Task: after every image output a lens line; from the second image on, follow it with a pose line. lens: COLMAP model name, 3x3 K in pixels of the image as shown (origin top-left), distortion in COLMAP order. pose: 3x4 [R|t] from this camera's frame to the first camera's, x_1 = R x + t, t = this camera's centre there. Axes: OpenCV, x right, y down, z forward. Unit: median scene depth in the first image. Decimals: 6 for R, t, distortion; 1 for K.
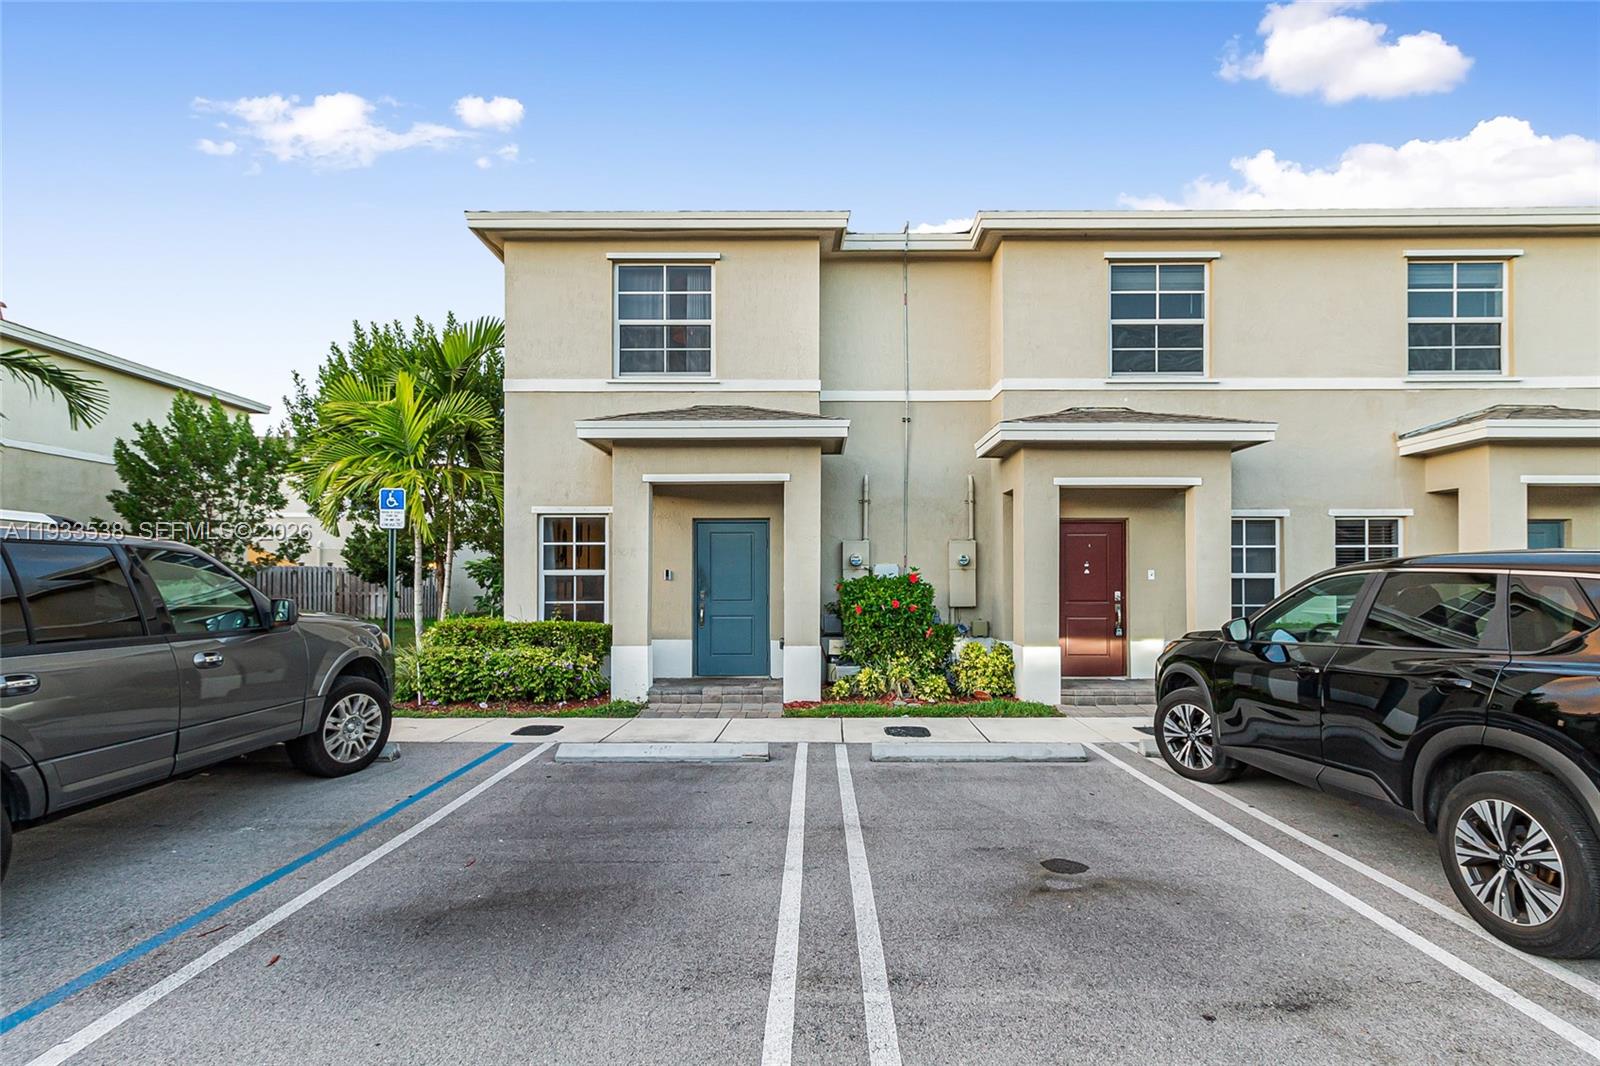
lens RADIAL K [[770.1, 0, 810.1], [0, 770.1, 542.6], [0, 0, 1]] dist [0.003900, 0.000174]
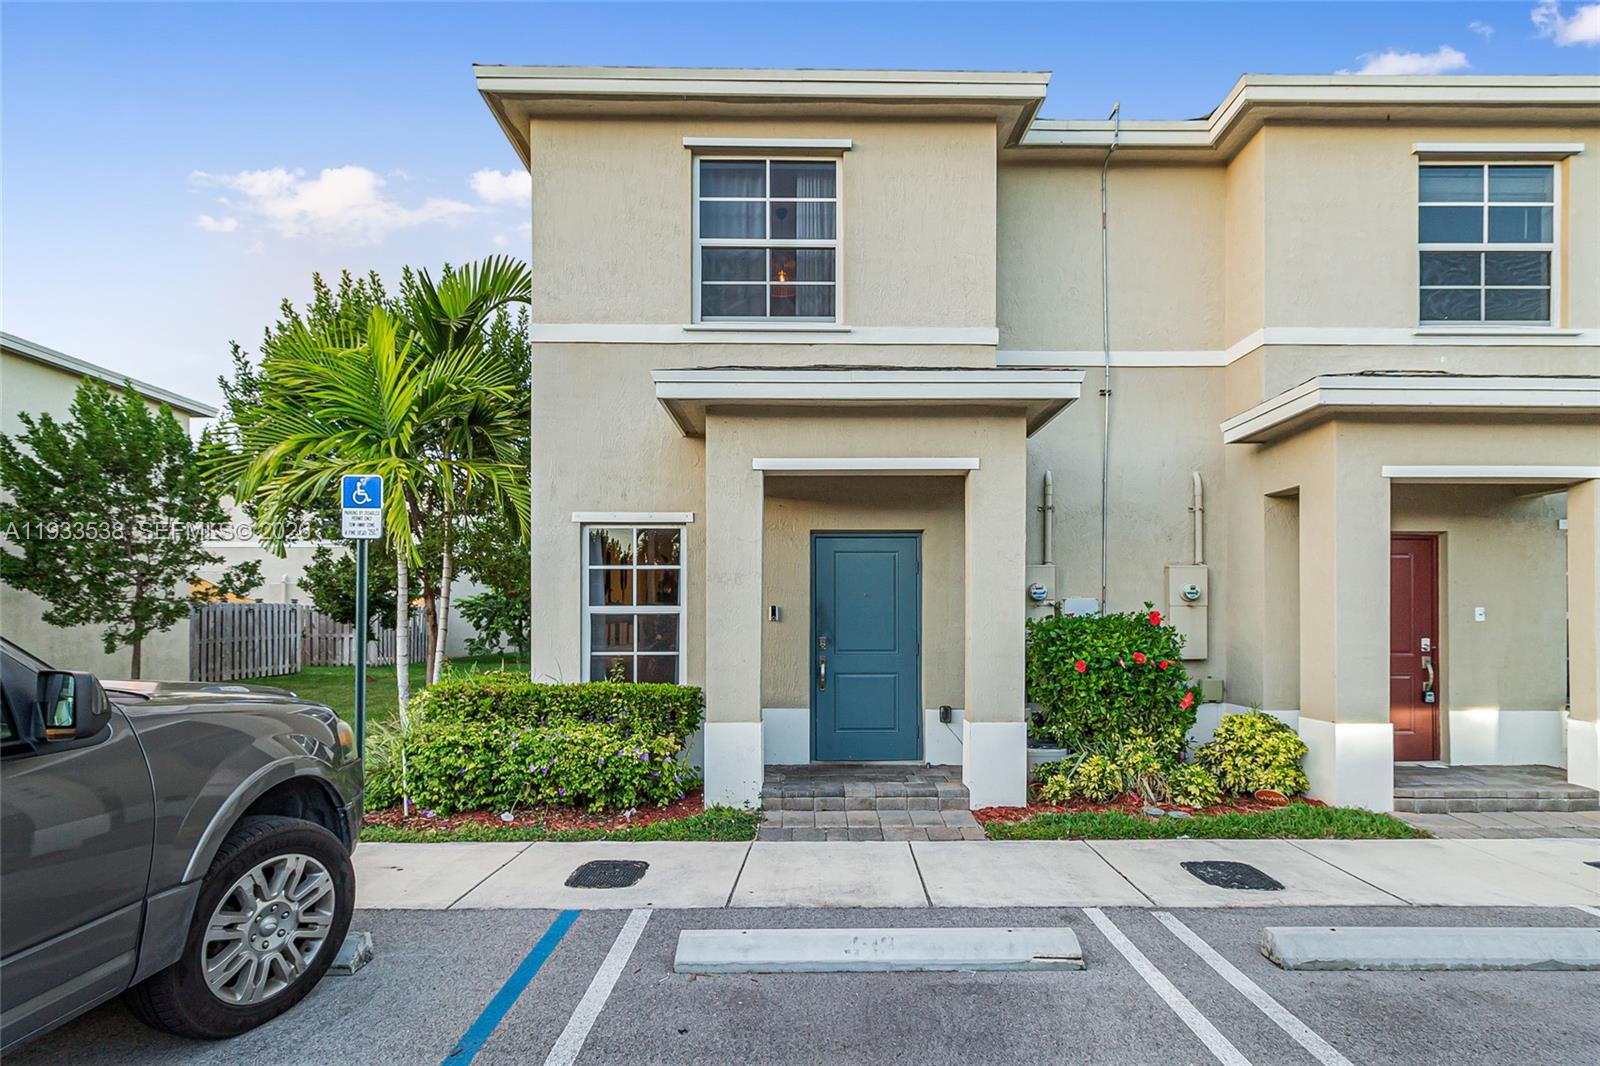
lens RADIAL K [[759.2, 0, 805.9], [0, 759.2, 587.7], [0, 0, 1]] dist [0.001920, 0.006471]
pose [[0.999761, 0.001648, 0.021816, -0.170222], [-0.001793, 0.999976, 0.006624, 0.014720], [-0.021804, -0.006662, 0.999740, 0.327283]]
